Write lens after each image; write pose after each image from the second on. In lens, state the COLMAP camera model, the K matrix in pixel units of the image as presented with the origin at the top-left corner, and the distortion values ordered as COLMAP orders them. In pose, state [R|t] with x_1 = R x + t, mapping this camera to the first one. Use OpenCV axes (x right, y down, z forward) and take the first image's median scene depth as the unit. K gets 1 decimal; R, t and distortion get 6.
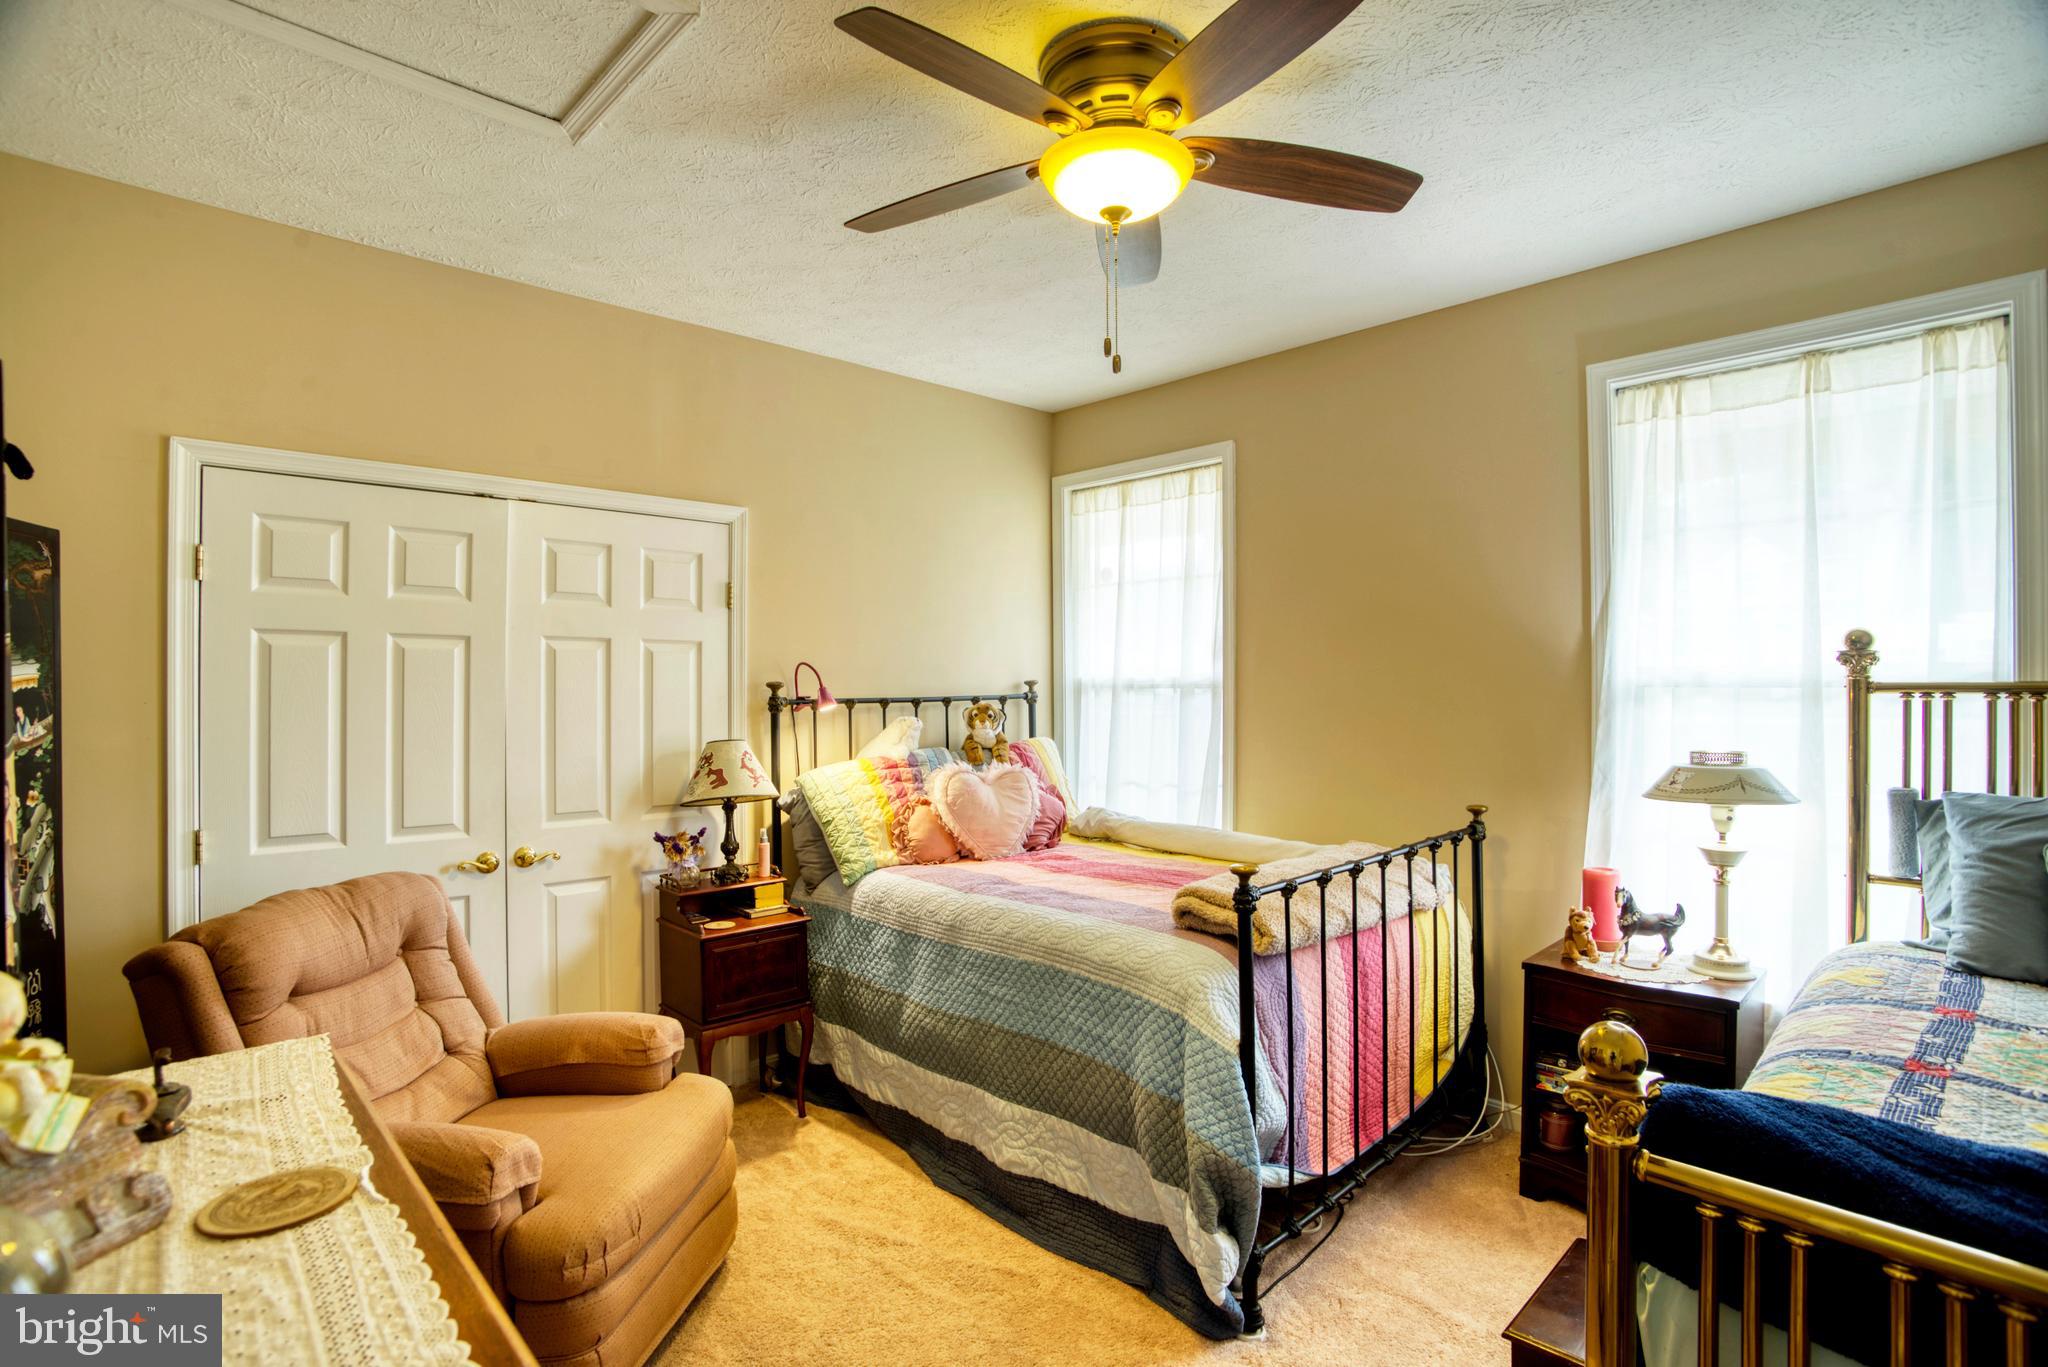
lens RADIAL K [[998.0, 0, 1011.7], [0, 998.0, 675.9], [0, 0, 1]] dist [-0.075510, 0.030982]
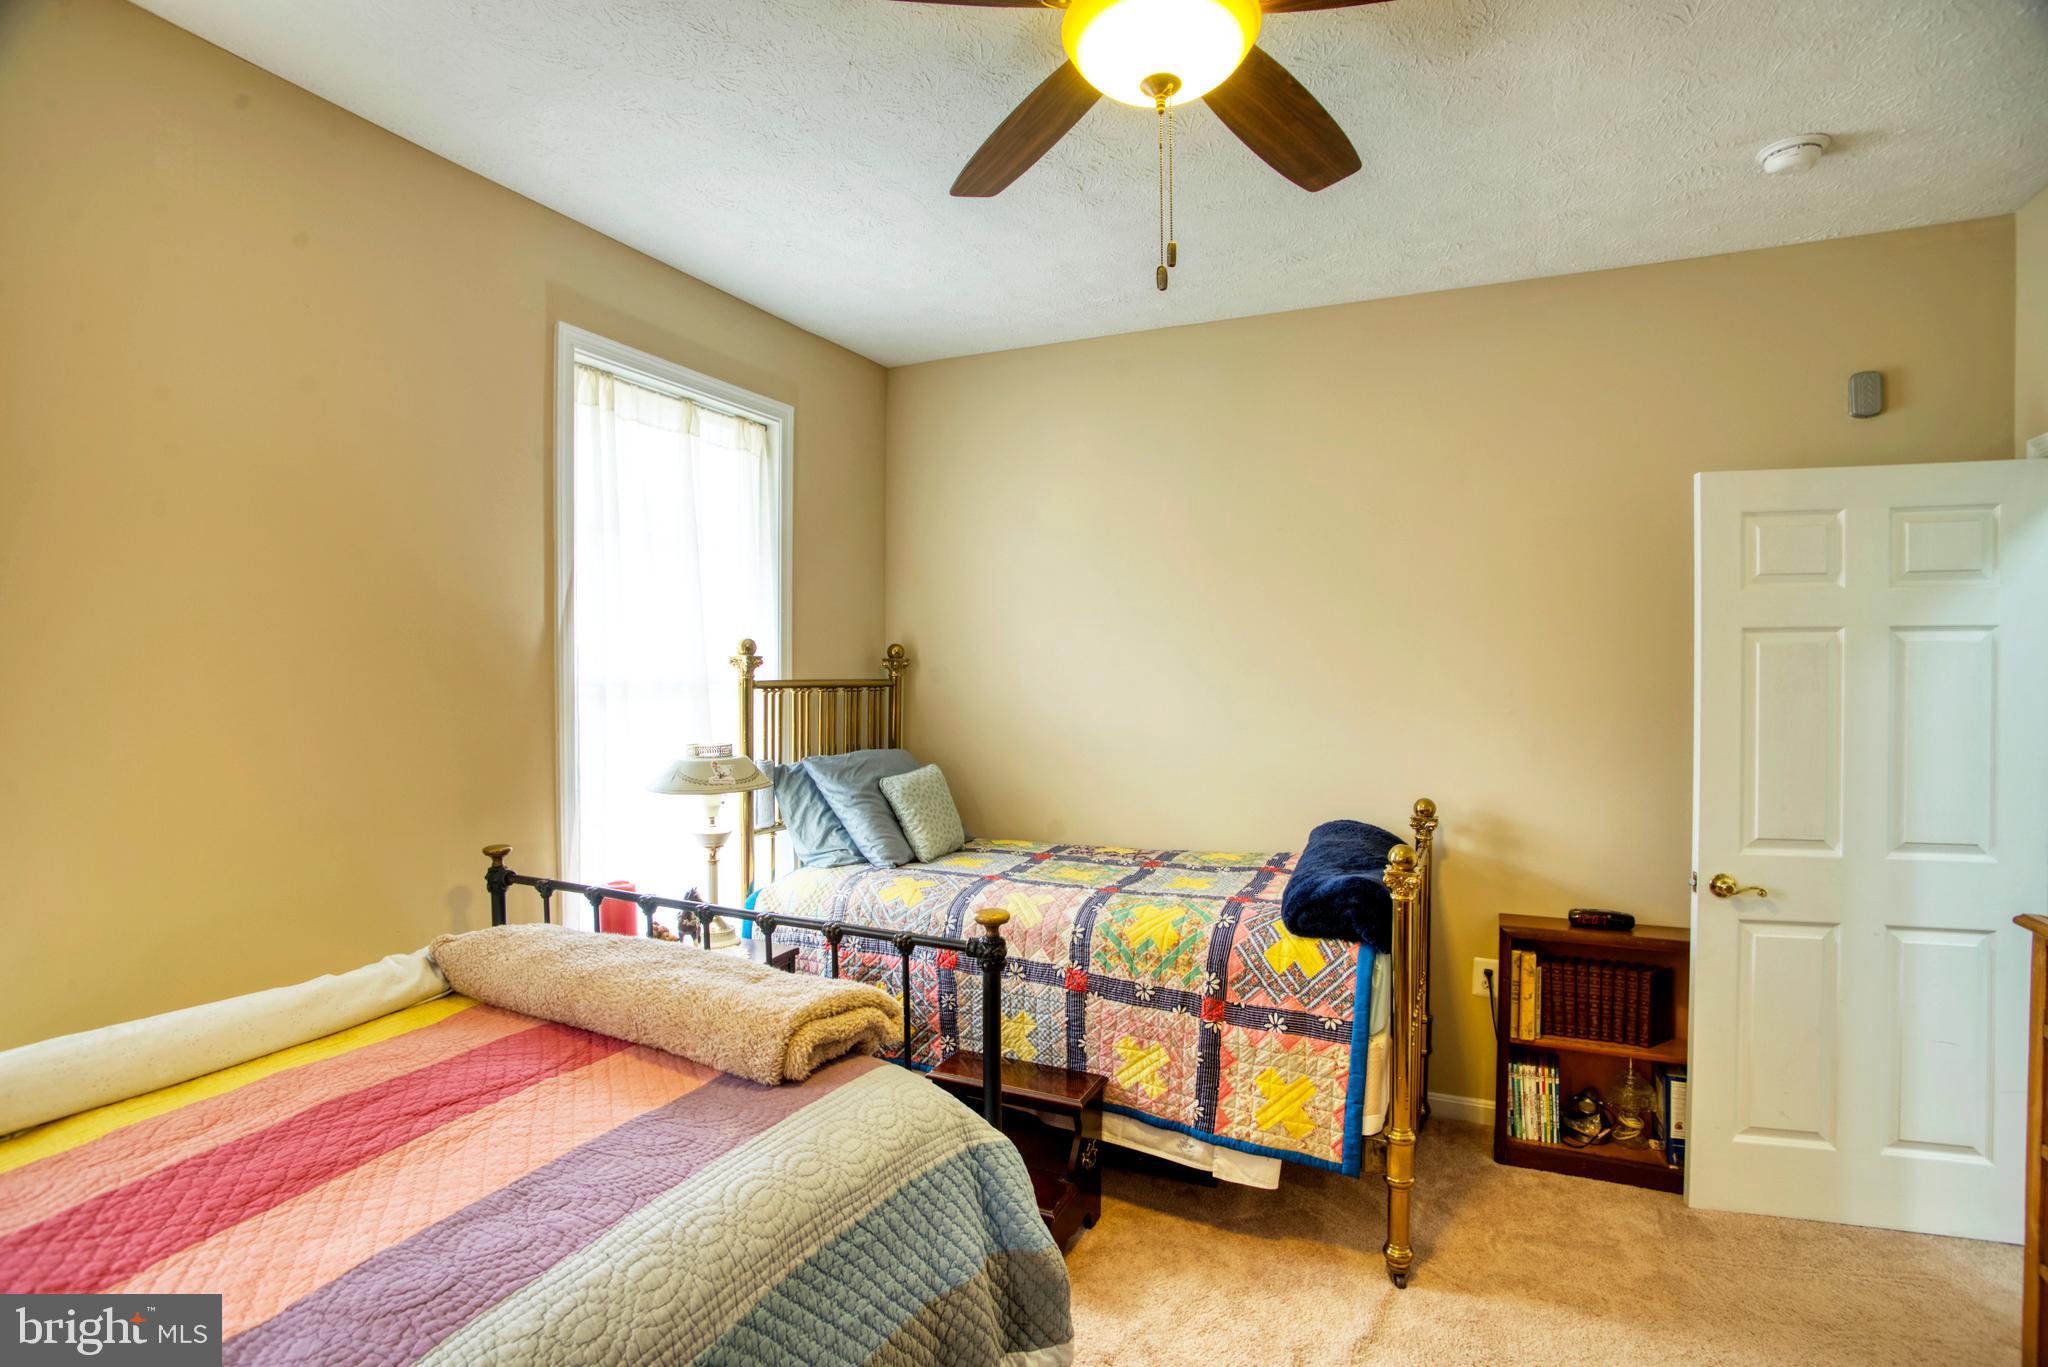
lens RADIAL K [[998.0, 0, 1011.7], [0, 998.0, 675.9], [0, 0, 1]] dist [-0.075510, 0.030982]
pose [[-0.365541, -0.002260, 0.930793, -0.461713], [-0.008488, 0.999964, -0.000905, -0.001184], [-0.930757, -0.008231, -0.365547, 1.139383]]
